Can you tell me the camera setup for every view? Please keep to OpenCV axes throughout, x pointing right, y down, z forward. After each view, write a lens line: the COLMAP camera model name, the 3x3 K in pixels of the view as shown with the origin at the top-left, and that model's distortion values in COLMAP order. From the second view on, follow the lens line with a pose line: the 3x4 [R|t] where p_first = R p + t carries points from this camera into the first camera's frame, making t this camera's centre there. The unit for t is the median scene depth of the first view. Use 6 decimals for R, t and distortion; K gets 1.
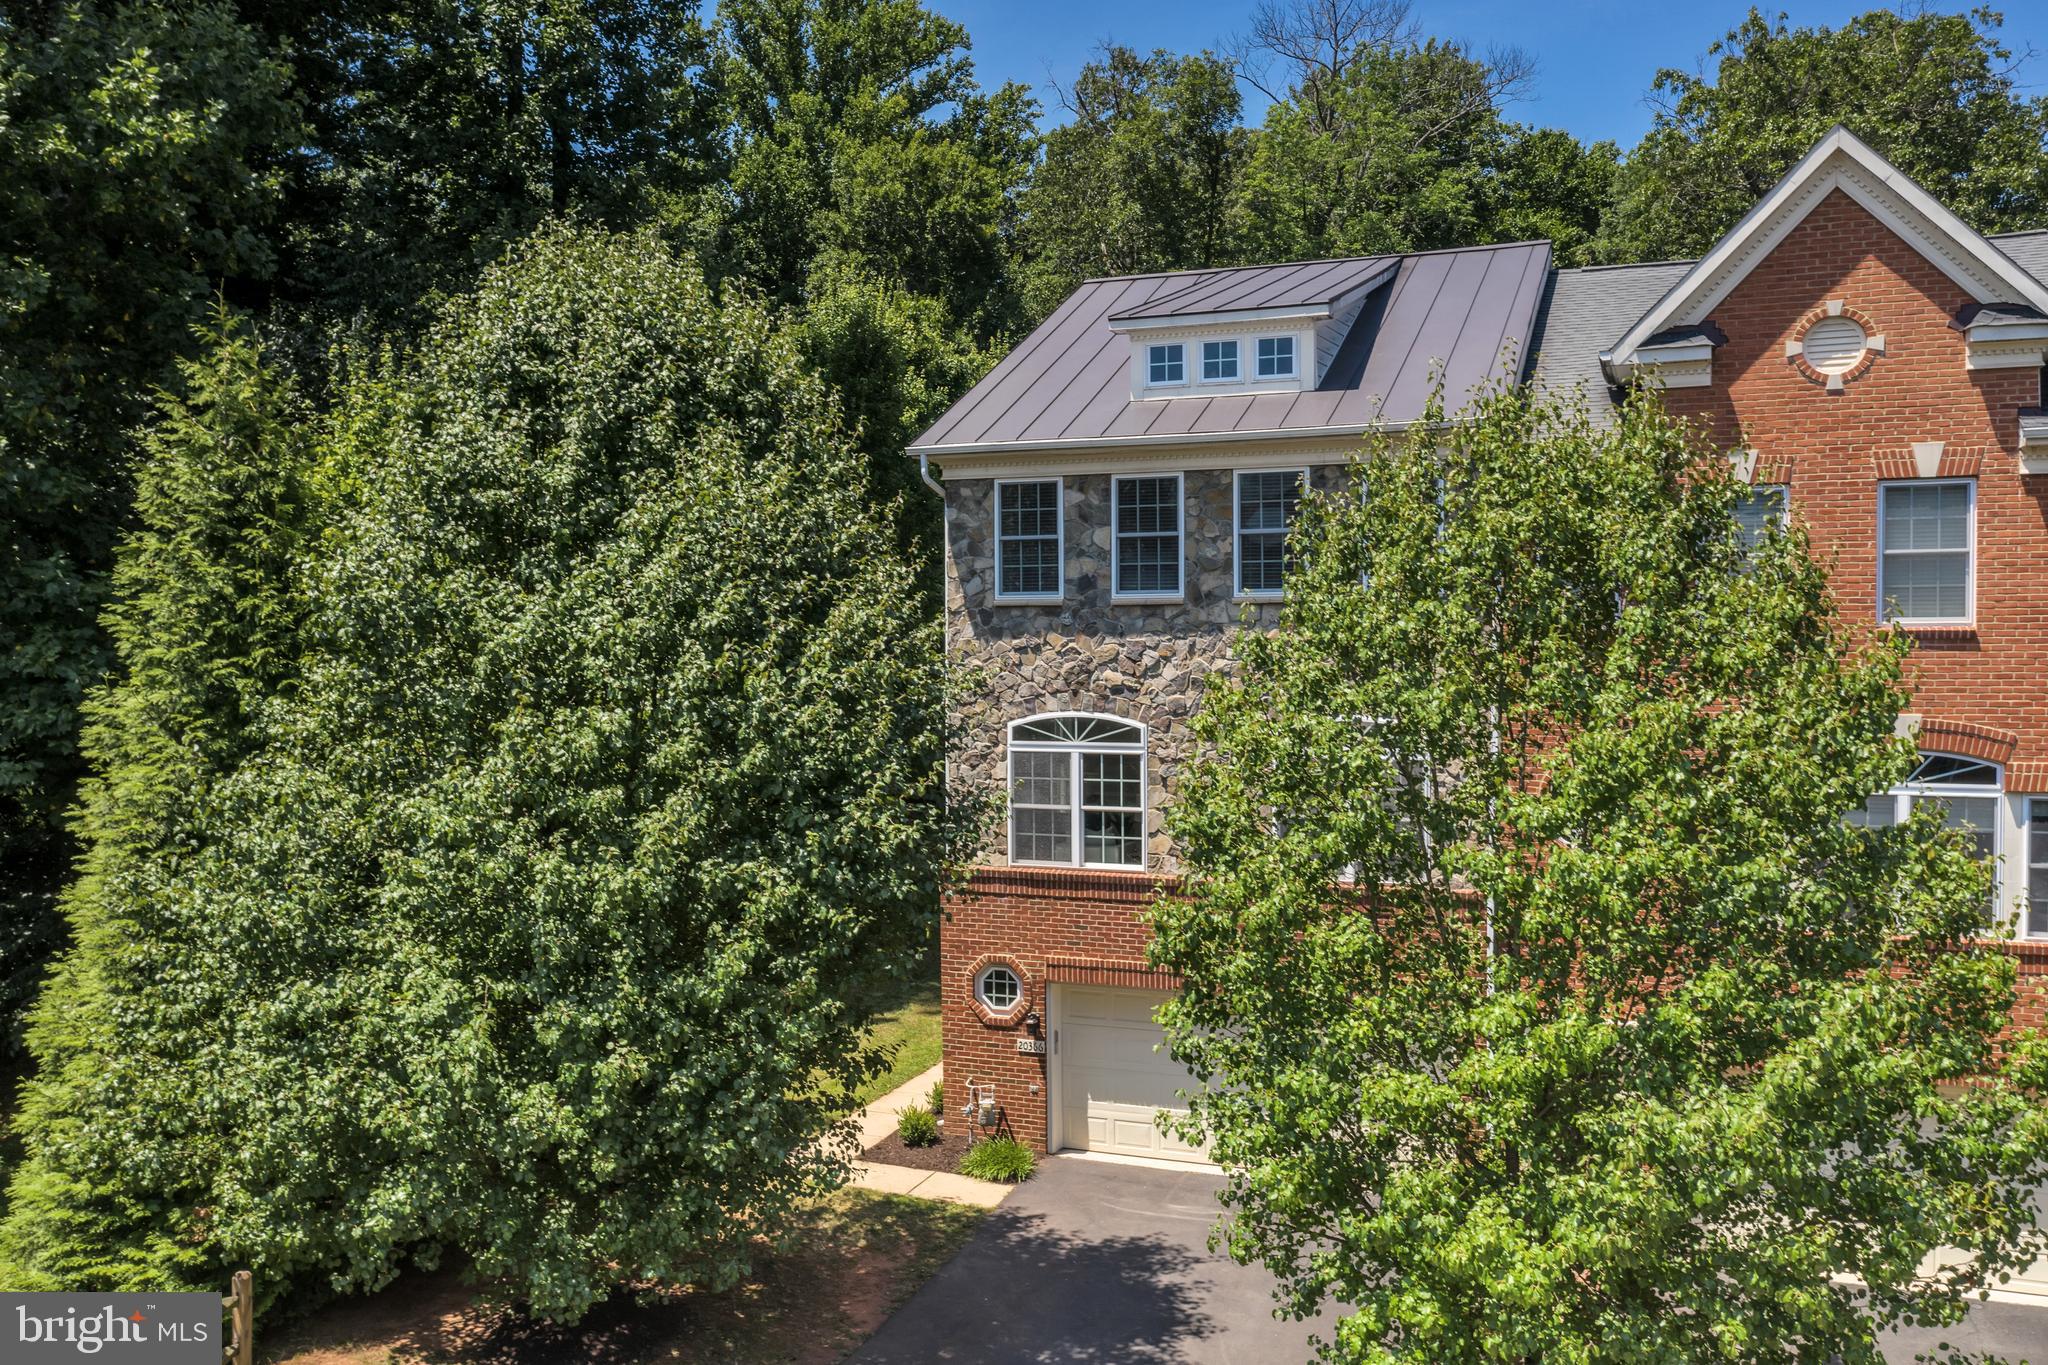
lens RADIAL K [[1702.7, 0, 1025.4], [0, 1702.7, 675.5], [0, 0, 1]] dist [0.002530, 0.001314]
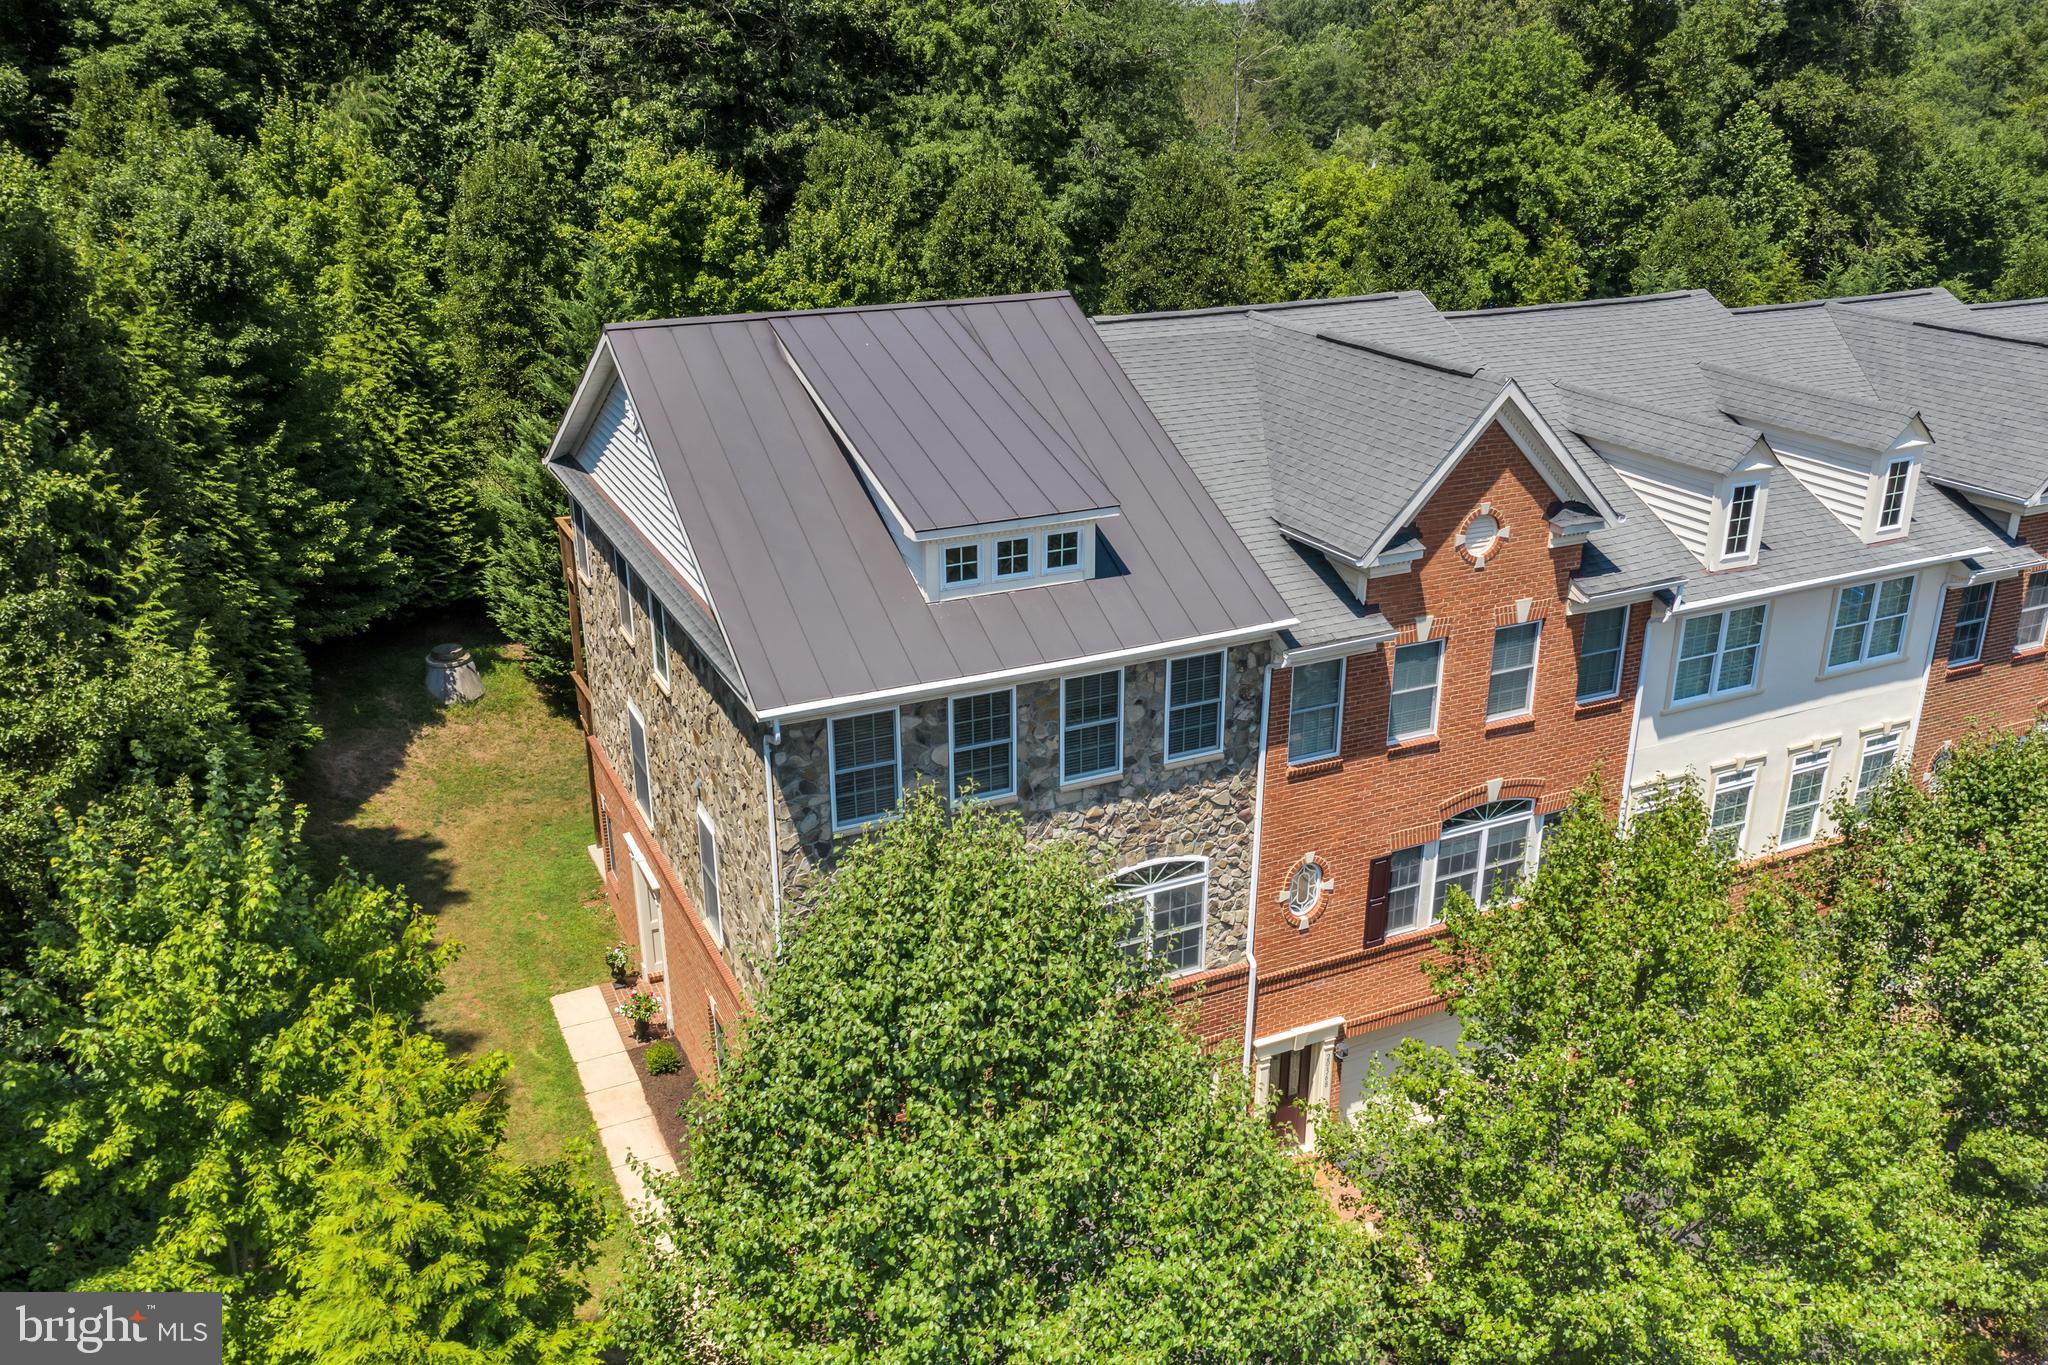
lens RADIAL K [[1702.7, 0, 1027.7], [0, 1702.7, 686.6], [0, 0, 1]] dist [0.002530, 0.001314]
pose [[0.682093, -0.266162, 0.681107, -0.599682], [0.013865, 0.935949, 0.351863, -0.476524], [-0.731134, -0.230560, 0.642095, 0.328301]]
